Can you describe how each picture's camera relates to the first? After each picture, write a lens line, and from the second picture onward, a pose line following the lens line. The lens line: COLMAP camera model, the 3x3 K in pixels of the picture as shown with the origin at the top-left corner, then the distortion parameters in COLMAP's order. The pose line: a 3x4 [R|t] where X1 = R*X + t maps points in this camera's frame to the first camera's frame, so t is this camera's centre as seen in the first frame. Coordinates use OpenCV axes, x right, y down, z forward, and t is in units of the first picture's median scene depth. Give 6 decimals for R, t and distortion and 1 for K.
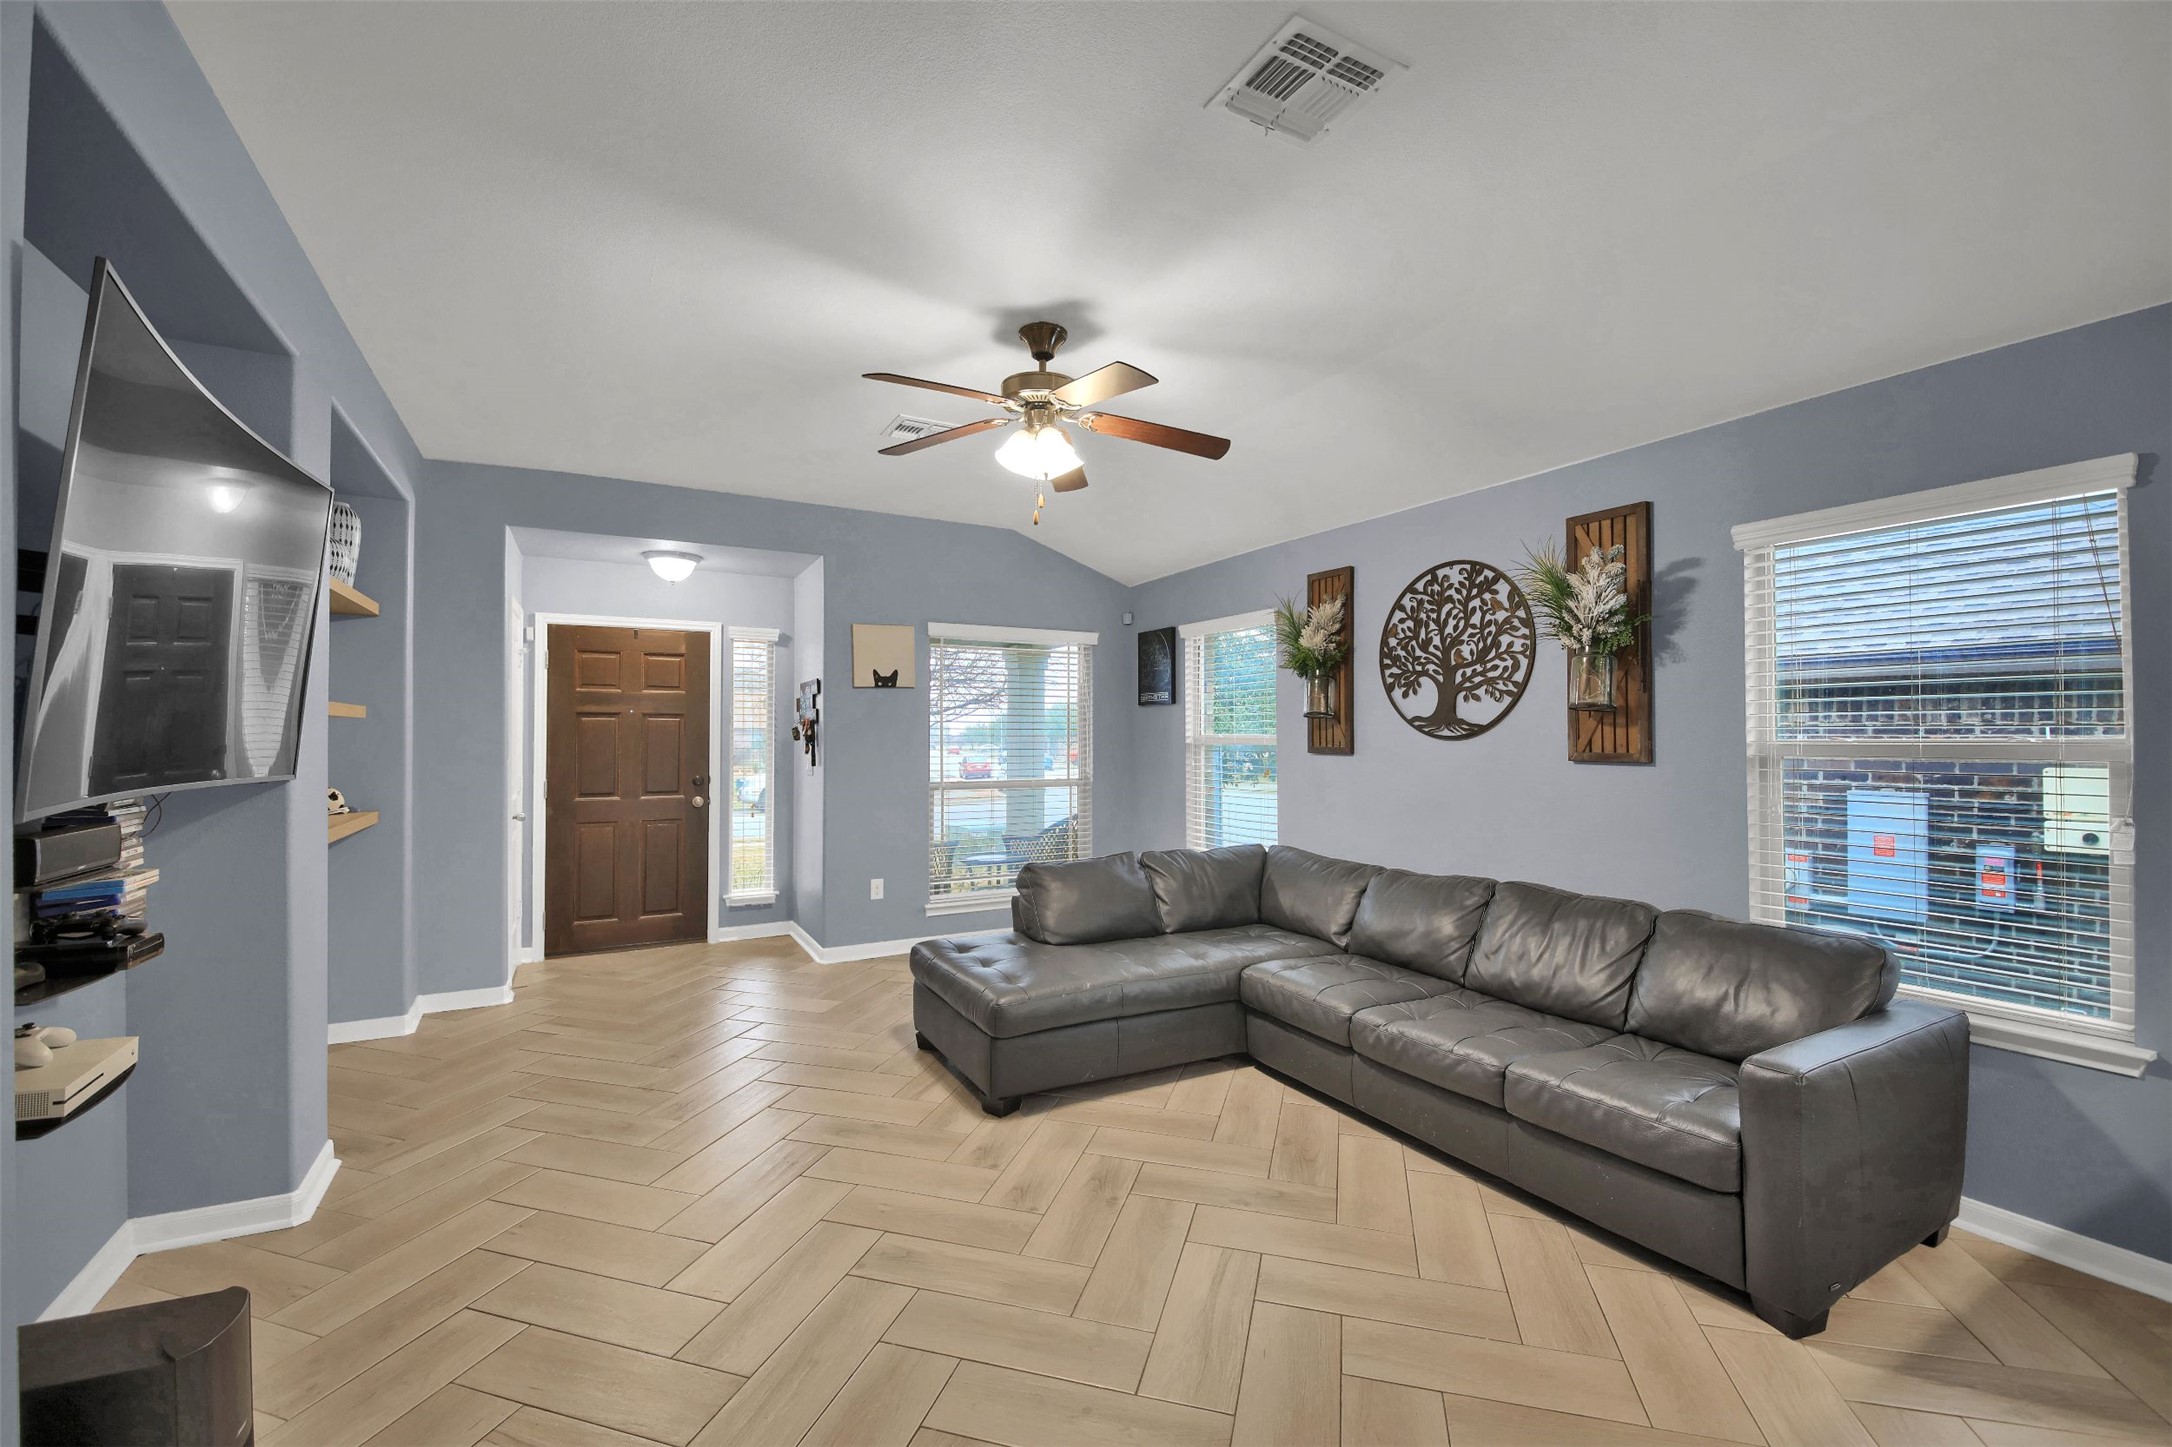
lens RADIAL K [[933.3, 0, 1086.0], [0, 933.3, 723.5], [0, 0, 1]] dist [0.001828, -0.000039]
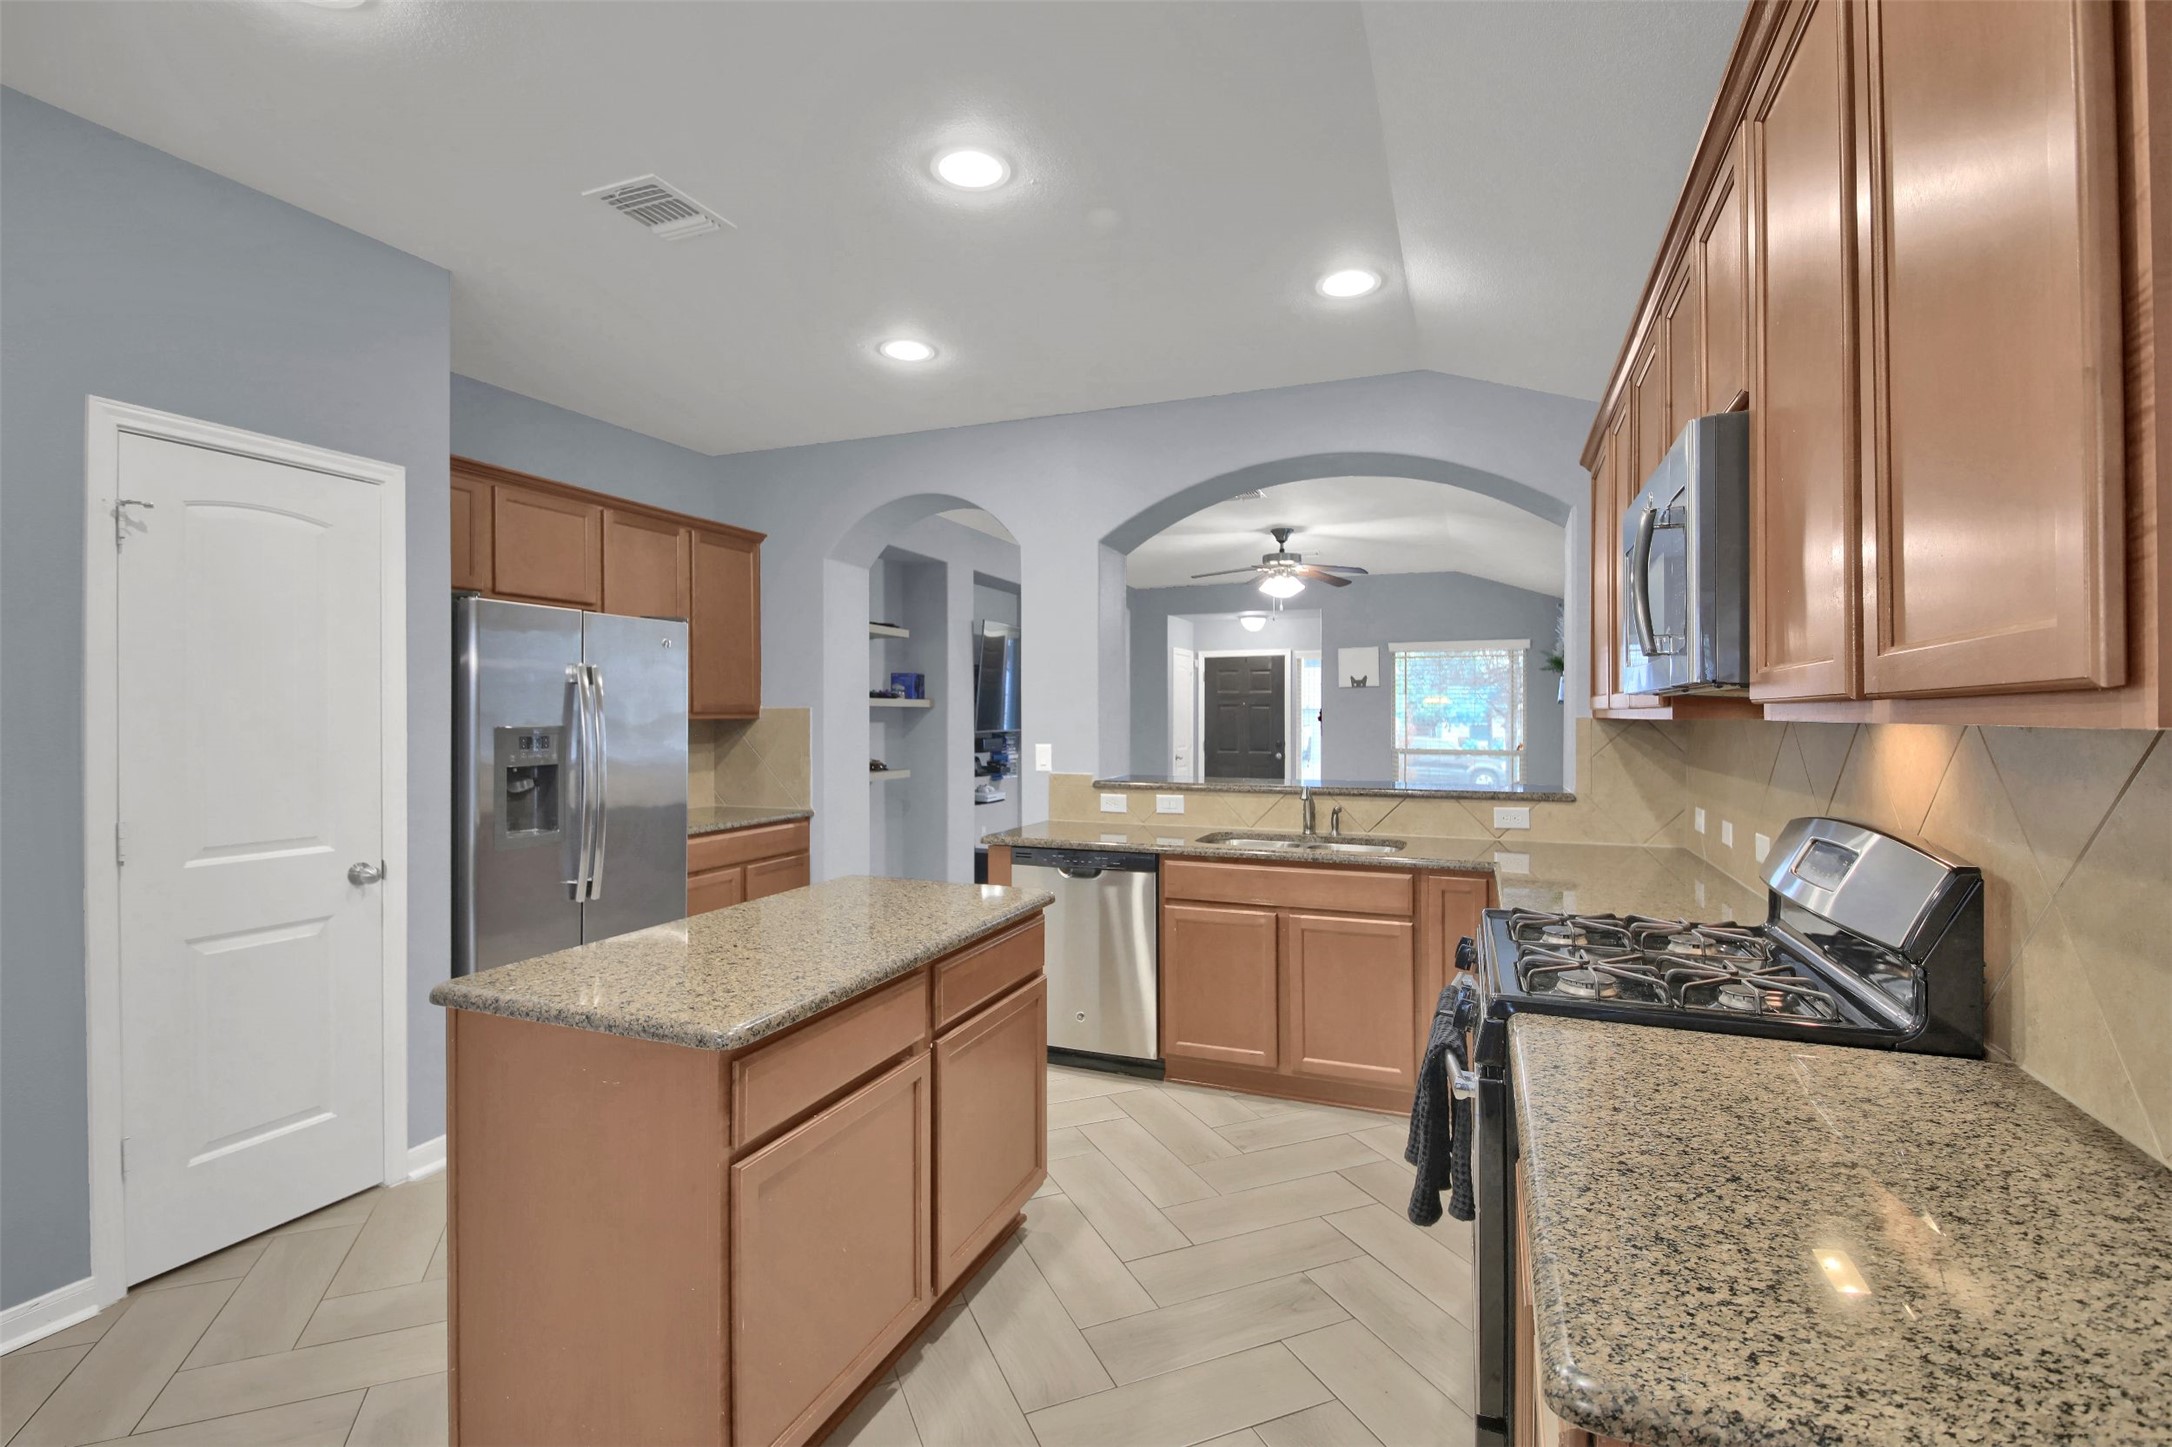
lens RADIAL K [[969.3, 0, 1079.4], [0, 969.3, 723.4], [0, 0, 1]] dist [0.000380, -0.000114]
pose [[0.643408, 0.002392, -0.765519, 0.749269], [0.012343, 0.999833, 0.013498, -0.004276], [0.765424, -0.018134, 0.643271, -0.441478]]
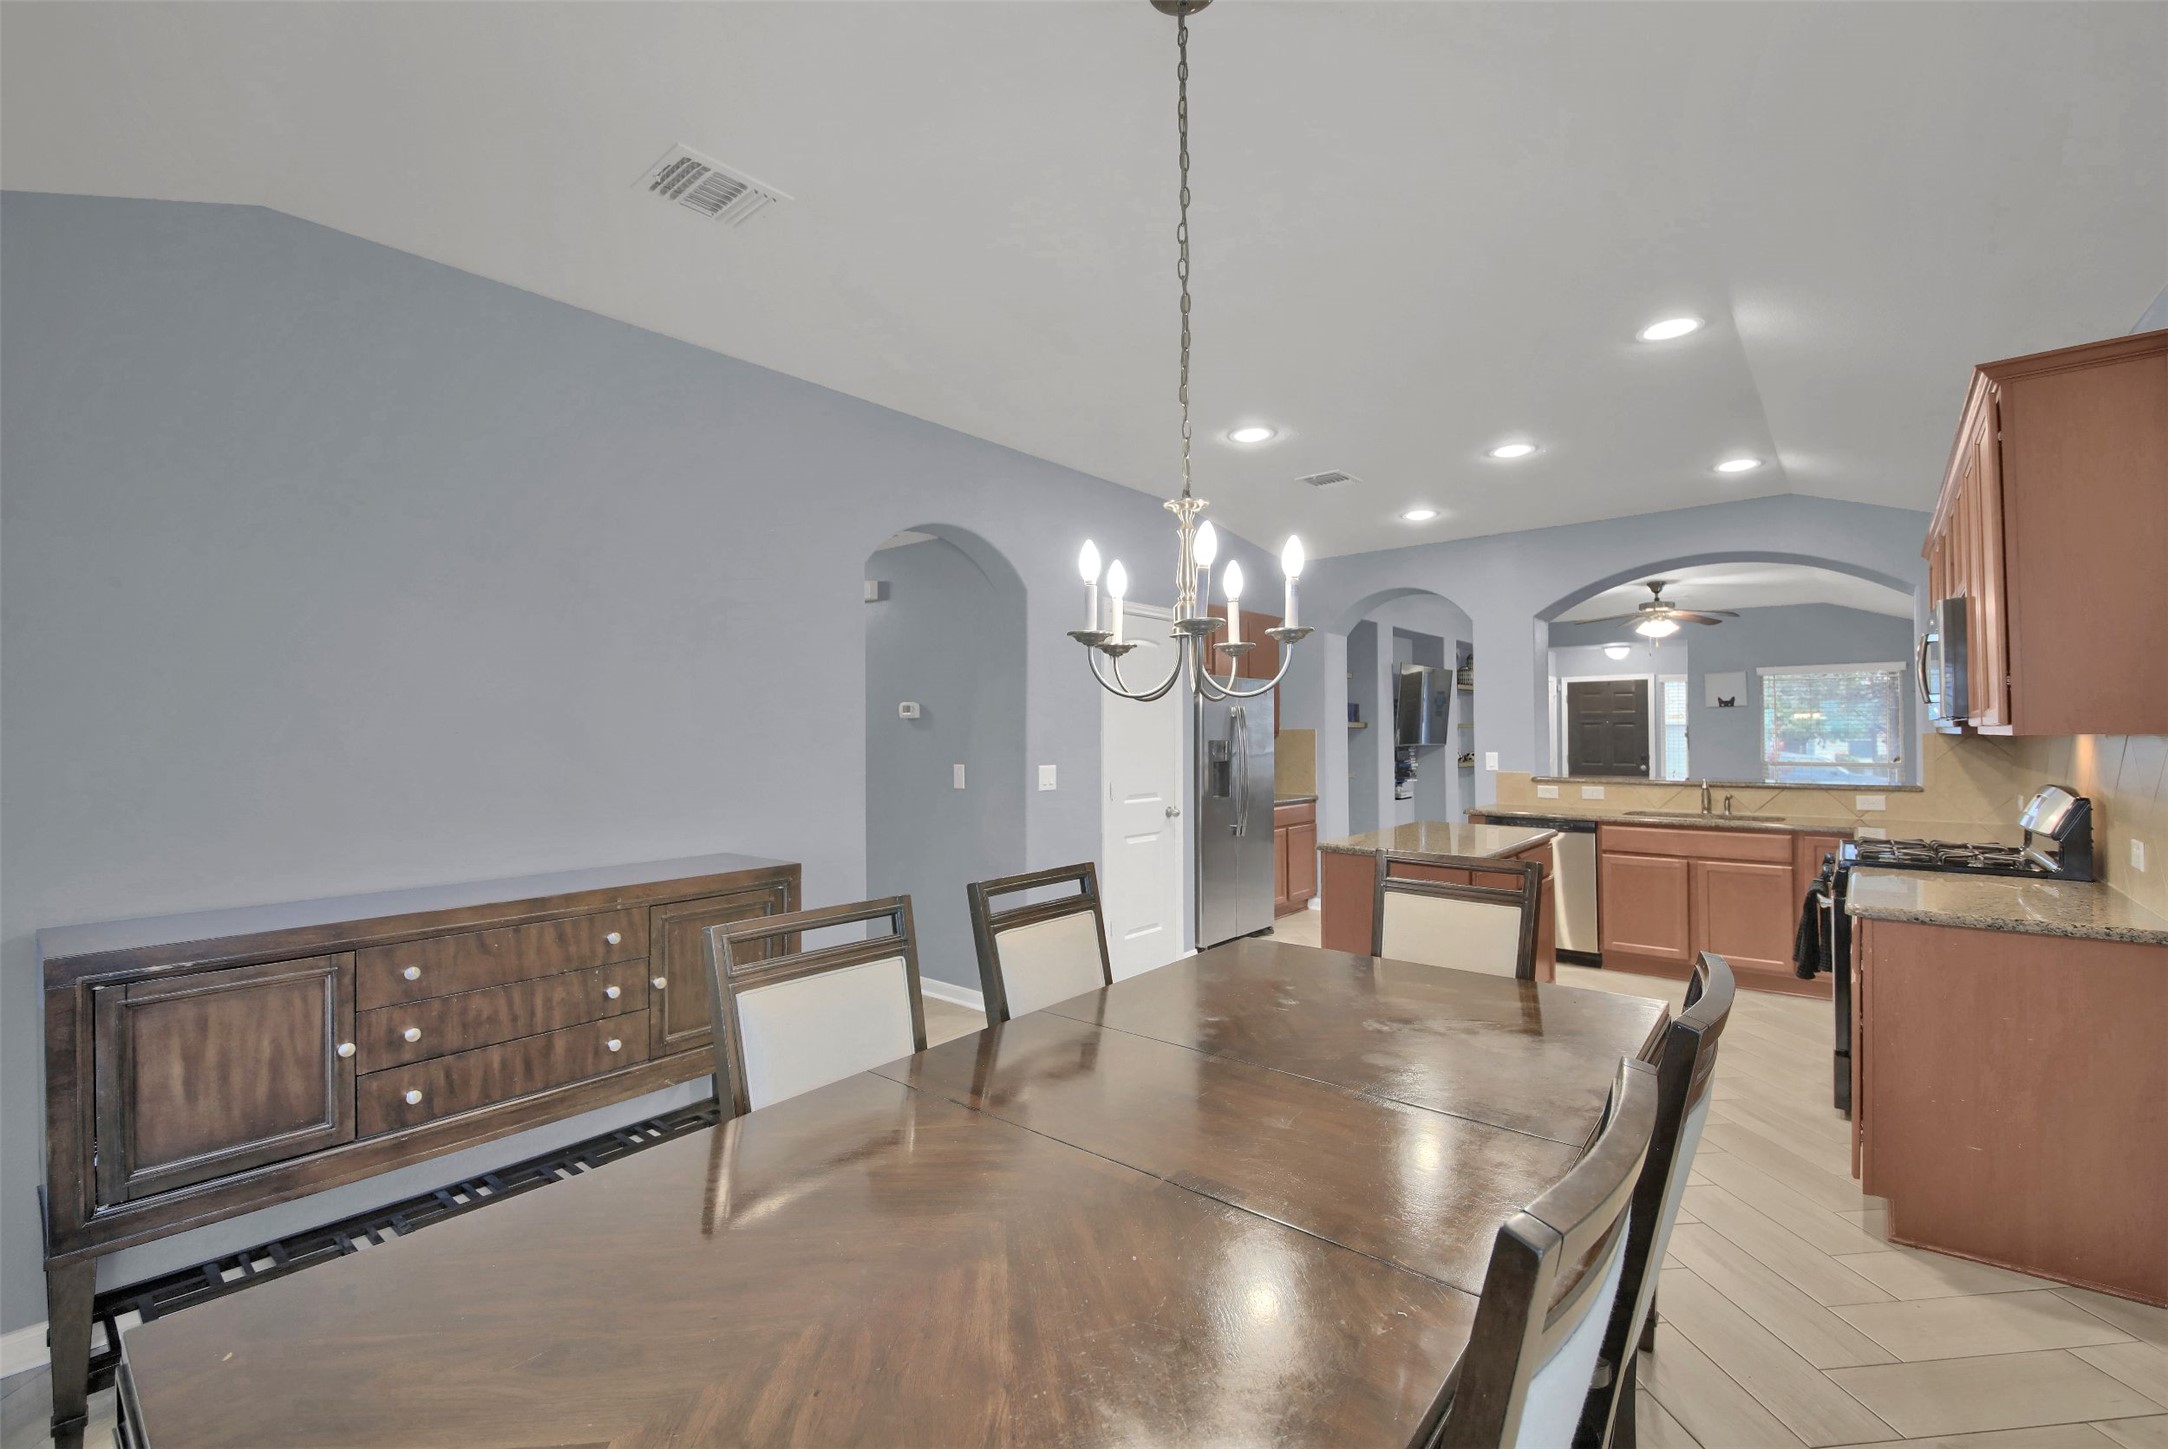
lens RADIAL K [[892.4, 0, 1057.0], [0, 892.4, 719.3], [0, 0, 1]] dist [-0.027175, -0.000759]
pose [[0.335841, -0.020086, -0.941704, 0.955760], [0.016519, 0.999744, -0.015433, -0.009167], [0.941774, -0.010373, 0.336087, -0.804509]]
